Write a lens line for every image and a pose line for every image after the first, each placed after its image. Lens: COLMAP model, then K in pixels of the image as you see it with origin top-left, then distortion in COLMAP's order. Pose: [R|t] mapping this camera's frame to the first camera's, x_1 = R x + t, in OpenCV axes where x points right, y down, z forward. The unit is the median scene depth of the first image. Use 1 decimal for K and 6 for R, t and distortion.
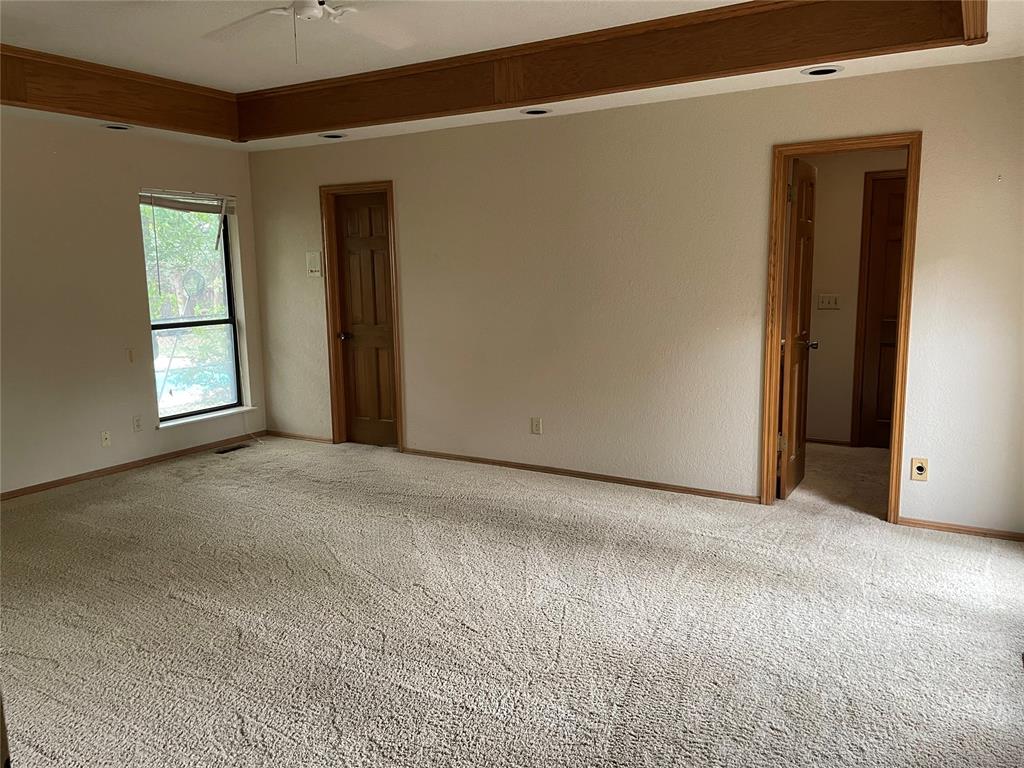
lens RADIAL K [[774.1, 0, 507.7], [0, 774.1, 387.6], [0, 0, 1]] dist [0.099503, -0.136901]
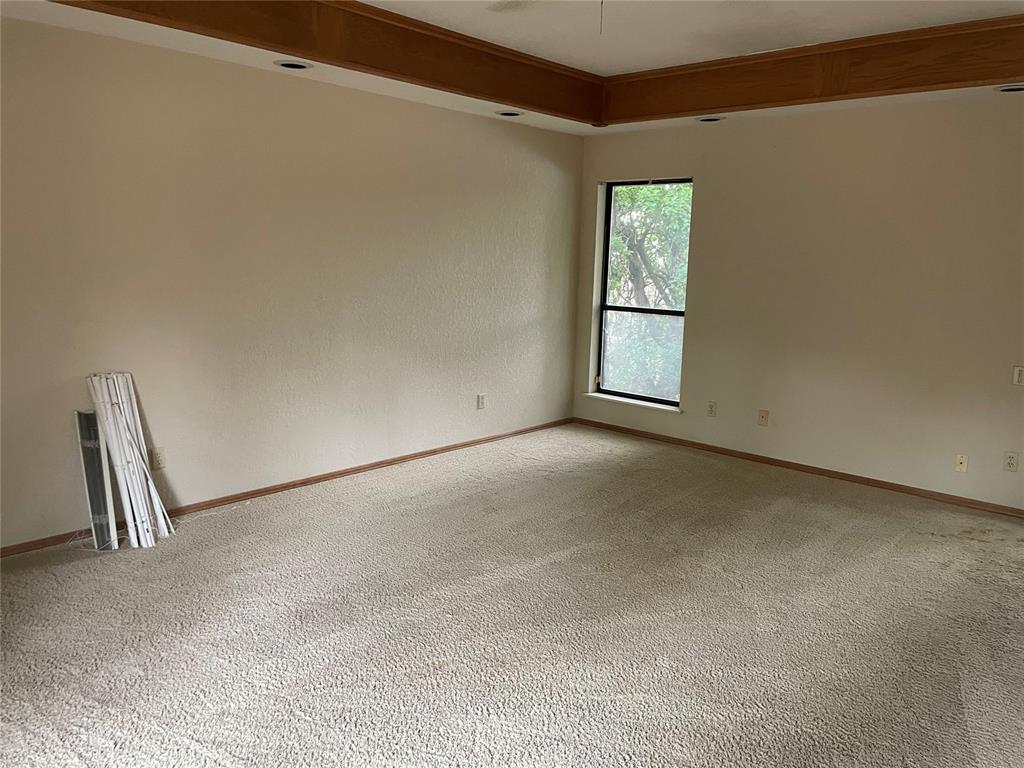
lens RADIAL K [[774.1, 0, 507.7], [0, 774.1, 387.6], [0, 0, 1]] dist [0.099503, -0.136901]
pose [[-0.193200, 0.182522, -0.964033, 0.511118], [-0.180444, 0.959176, 0.217765, -0.144576], [0.964424, 0.216026, -0.152377, 0.831530]]
